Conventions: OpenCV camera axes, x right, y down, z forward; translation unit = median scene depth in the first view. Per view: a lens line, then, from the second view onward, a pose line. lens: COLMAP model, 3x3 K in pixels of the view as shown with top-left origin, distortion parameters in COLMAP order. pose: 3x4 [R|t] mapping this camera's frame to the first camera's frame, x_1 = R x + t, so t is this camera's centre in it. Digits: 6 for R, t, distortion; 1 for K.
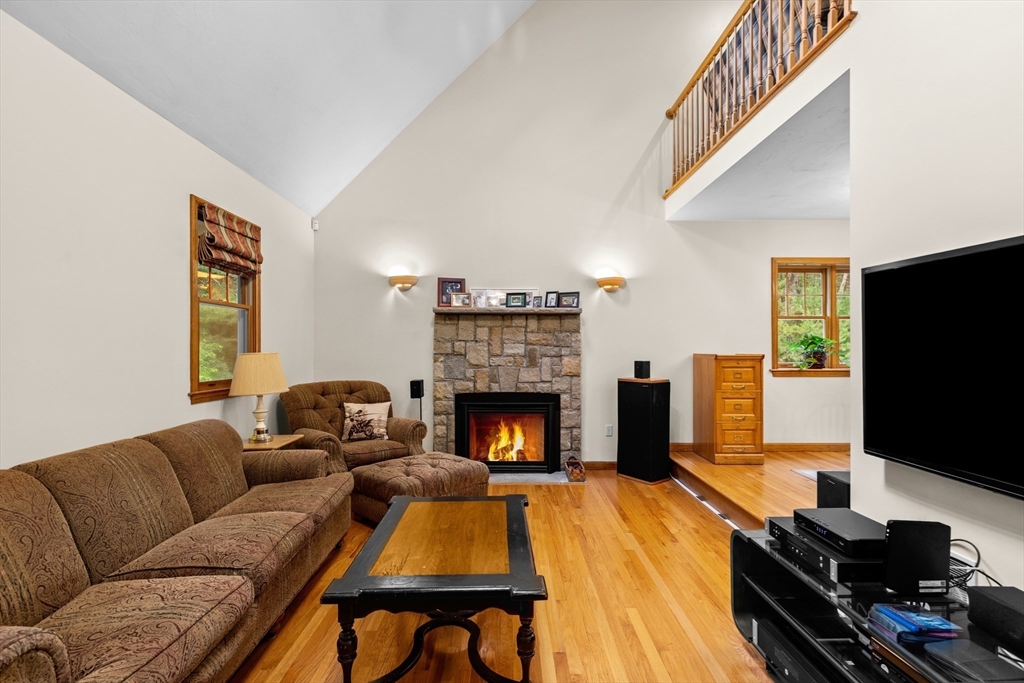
lens RADIAL K [[466.5, 0, 514.7], [0, 466.5, 347.1], [0, 0, 1]] dist [0.001611, 0.000025]
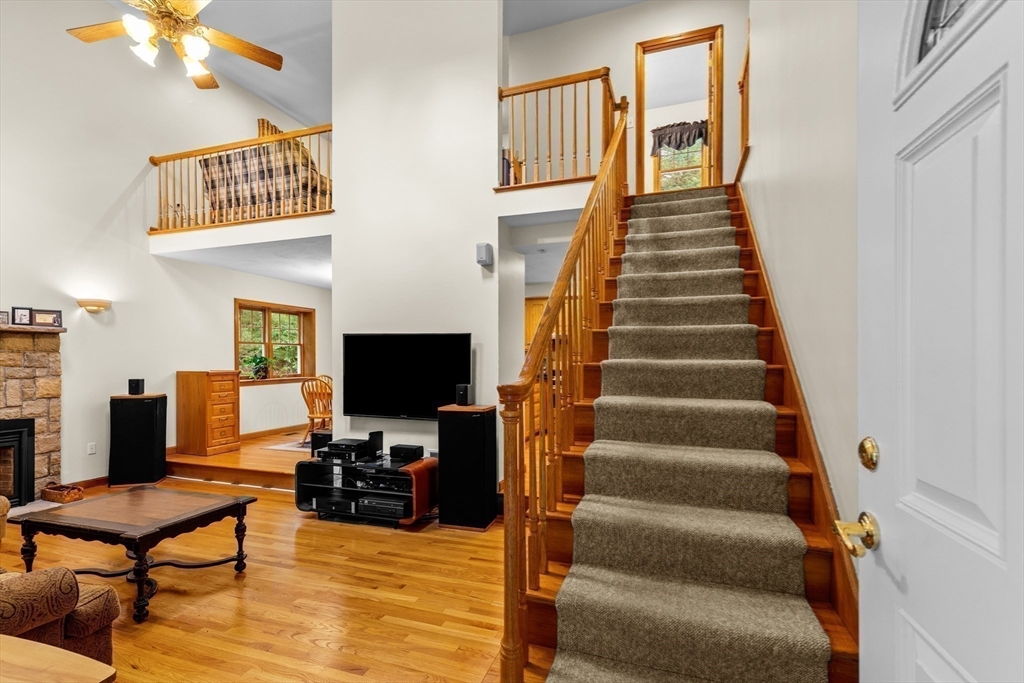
lens RADIAL K [[465.8, 0, 513.1], [0, 465.8, 355.6], [0, 0, 1]] dist [0.000159, -0.000061]
pose [[0.342526, 0.004815, 0.939496, -0.449221], [0.003173, 0.999975, -0.006282, -0.015734], [-0.939503, 0.005132, 0.342502, -0.218408]]
